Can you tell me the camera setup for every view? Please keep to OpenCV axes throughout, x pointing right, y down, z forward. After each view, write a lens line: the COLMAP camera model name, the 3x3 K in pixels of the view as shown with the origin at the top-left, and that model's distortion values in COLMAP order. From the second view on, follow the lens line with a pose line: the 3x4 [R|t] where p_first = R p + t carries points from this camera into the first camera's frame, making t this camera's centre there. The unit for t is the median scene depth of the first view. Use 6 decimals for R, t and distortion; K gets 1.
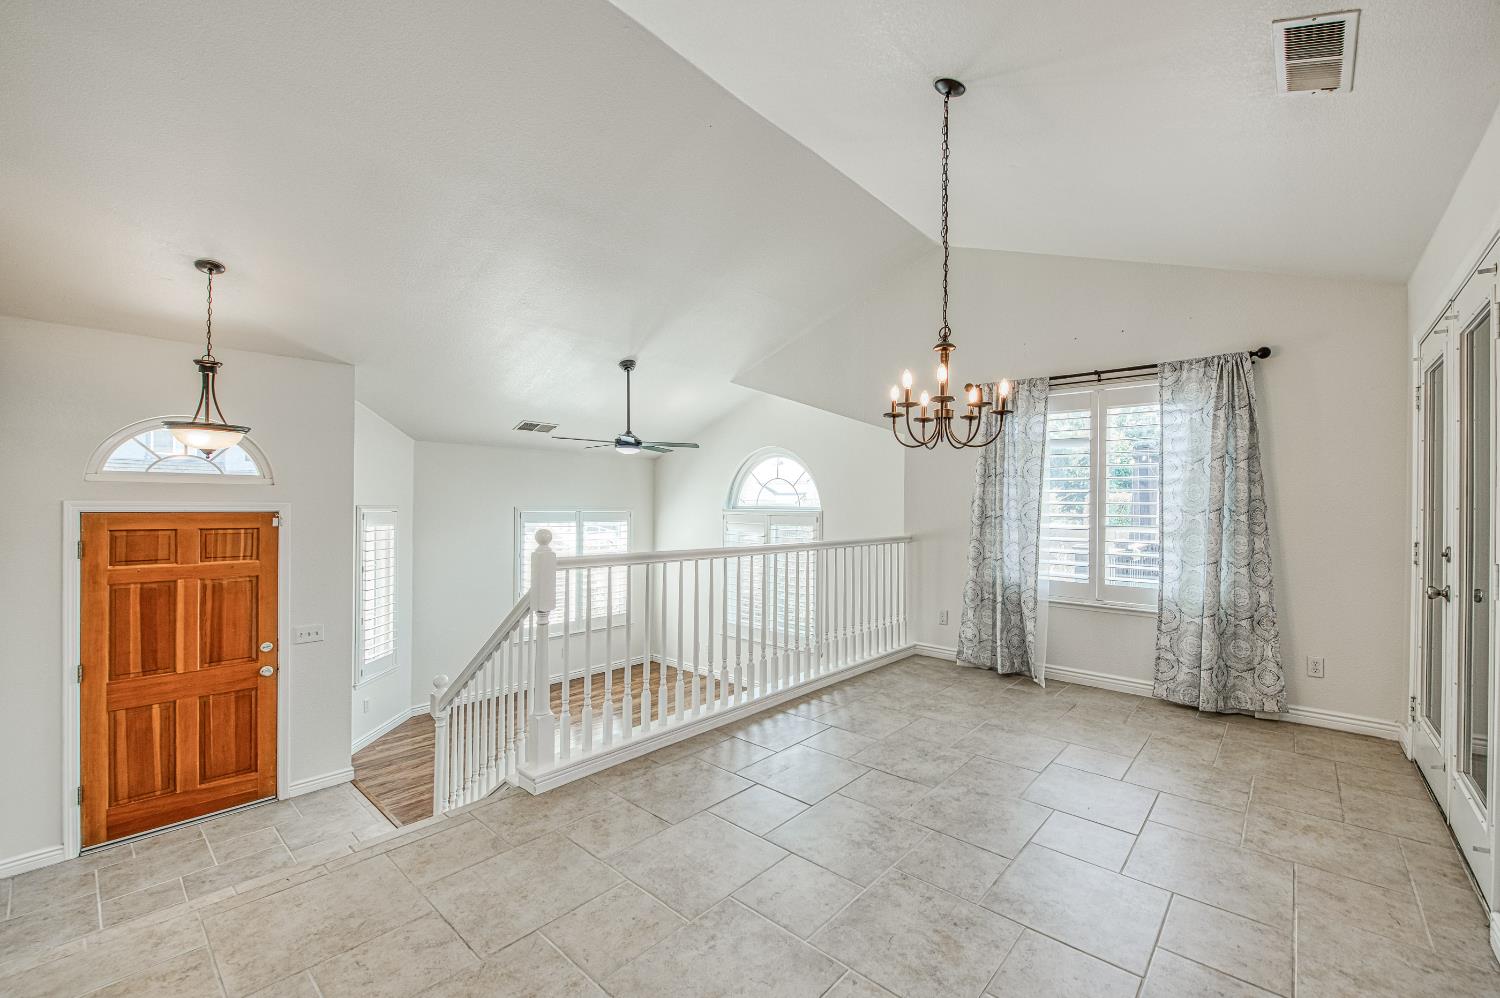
lens RADIAL K [[603.8, 0, 812.1], [0, 603.8, 506.2], [0, 0, 1]] dist [-0.001280, -0.000221]
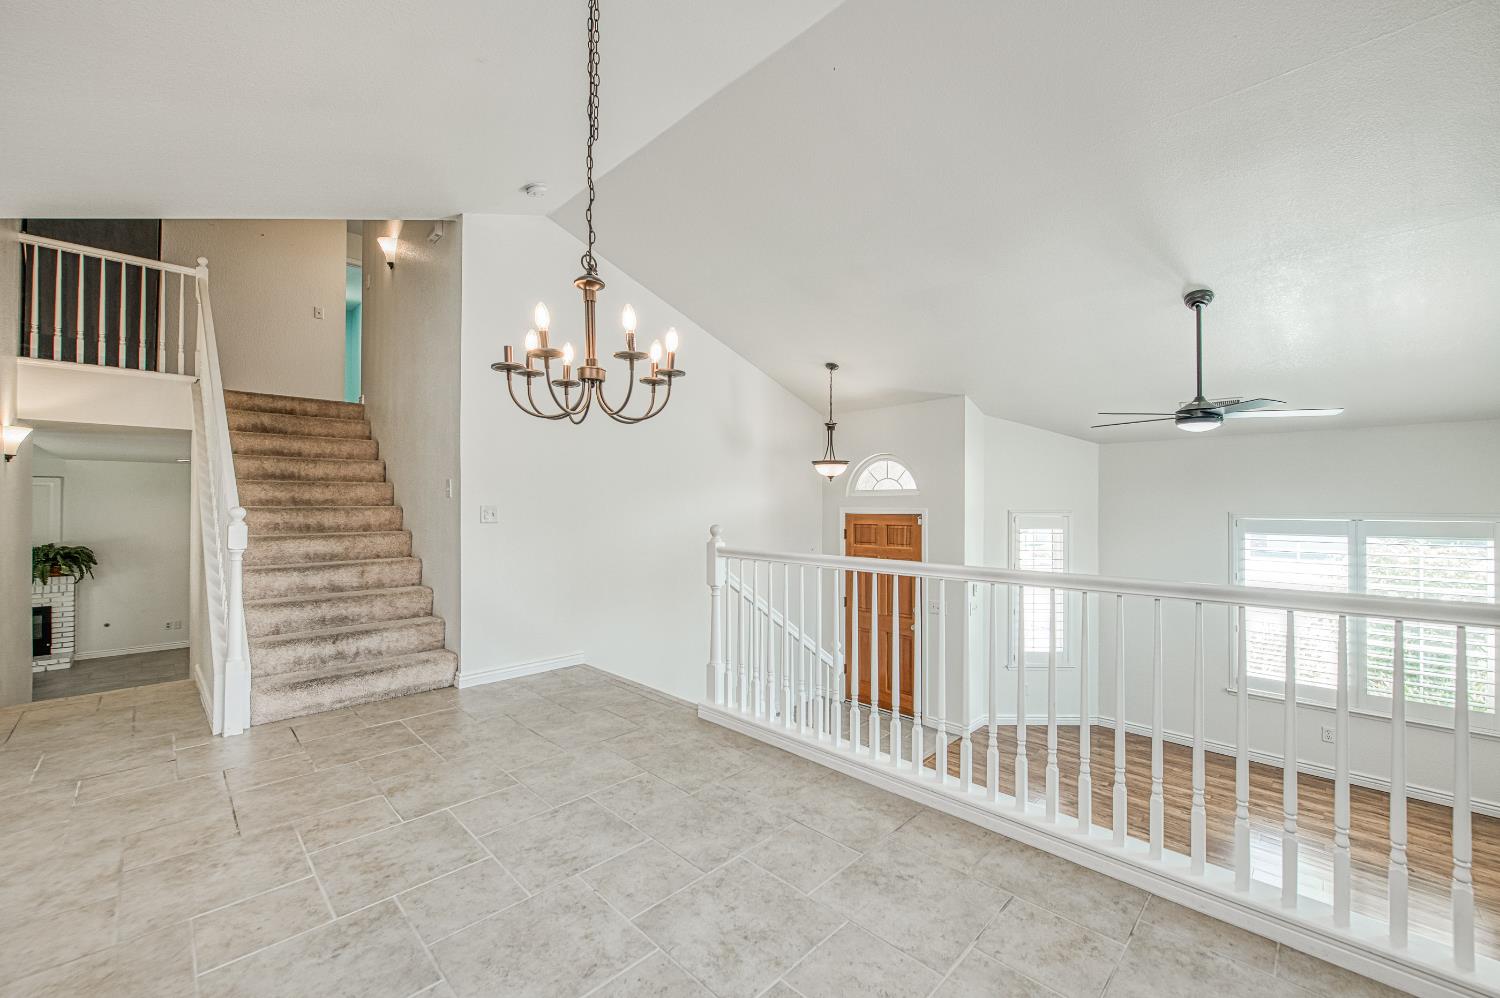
lens RADIAL K [[594.6, 0, 732.4], [0, 594.6, 500.8], [0, 0, 1]] dist [0.001508, -0.000067]
pose [[-0.122806, -0.018956, -0.992250, 0.568767], [-0.003004, 0.999820, -0.018729, 0.005669], [0.992426, 0.000681, -0.122841, 0.791856]]
